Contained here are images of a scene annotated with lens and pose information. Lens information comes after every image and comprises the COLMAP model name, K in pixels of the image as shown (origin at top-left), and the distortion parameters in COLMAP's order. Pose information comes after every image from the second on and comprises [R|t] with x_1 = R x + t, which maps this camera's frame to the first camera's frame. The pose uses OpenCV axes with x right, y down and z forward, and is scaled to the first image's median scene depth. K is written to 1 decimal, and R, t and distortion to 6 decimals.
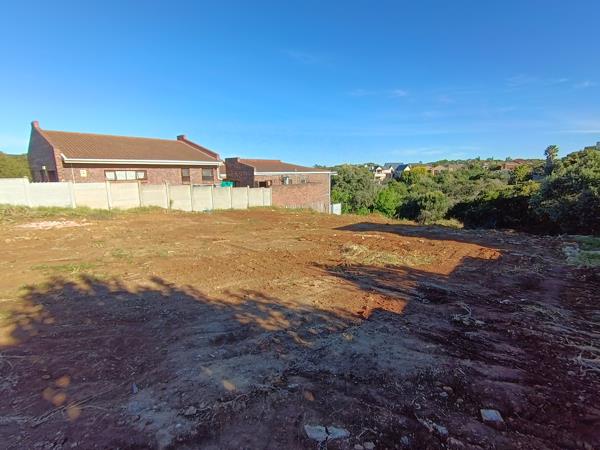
lens RADIAL K [[284.7, 0, 300.0], [0, 284.7, 225.0], [0, 0, 1]] dist [0.004635, -0.000665]
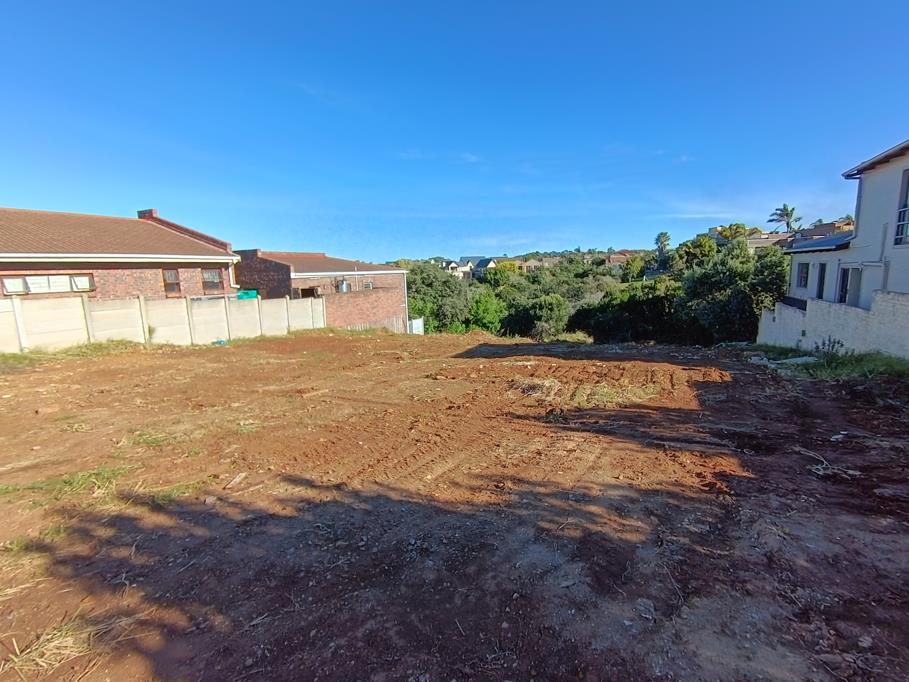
lens RADIAL K [[431.3, 0, 454.5], [0, 431.3, 341.0], [0, 0, 1]] dist [0.004635, -0.000665]
pose [[0.960319, -0.064758, 0.271281, -0.083814], [0.071215, 0.997362, -0.014016, -0.005296], [-0.269658, 0.032779, 0.962398, 0.033118]]
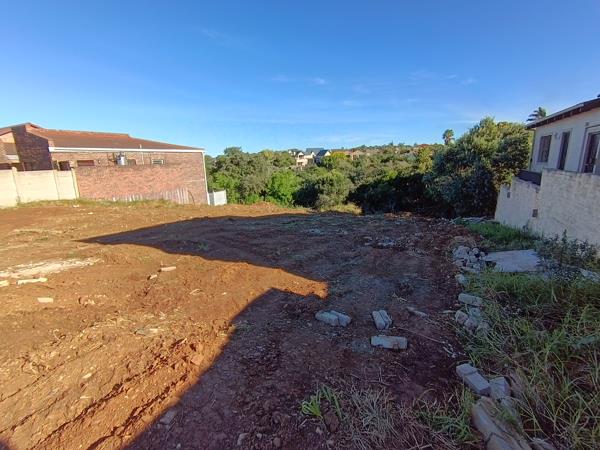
lens RADIAL K [[284.7, 0, 300.0], [0, 284.7, 225.0], [0, 0, 1]] dist [0.004635, -0.000665]
pose [[0.970931, -0.069380, 0.229084, 0.224785], [0.059783, 0.997029, 0.048578, -0.008375], [-0.231773, -0.033470, 0.972194, 0.235872]]
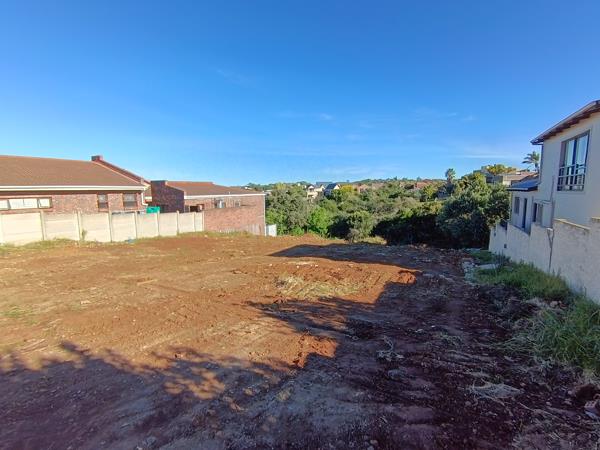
lens RADIAL K [[284.7, 0, 300.0], [0, 284.7, 225.0], [0, 0, 1]] dist [0.004635, -0.000665]
pose [[0.974273, -0.029019, 0.223496, 0.001356], [0.042526, 0.997532, -0.055862, -0.019051], [-0.221323, 0.063929, 0.973103, -0.006001]]
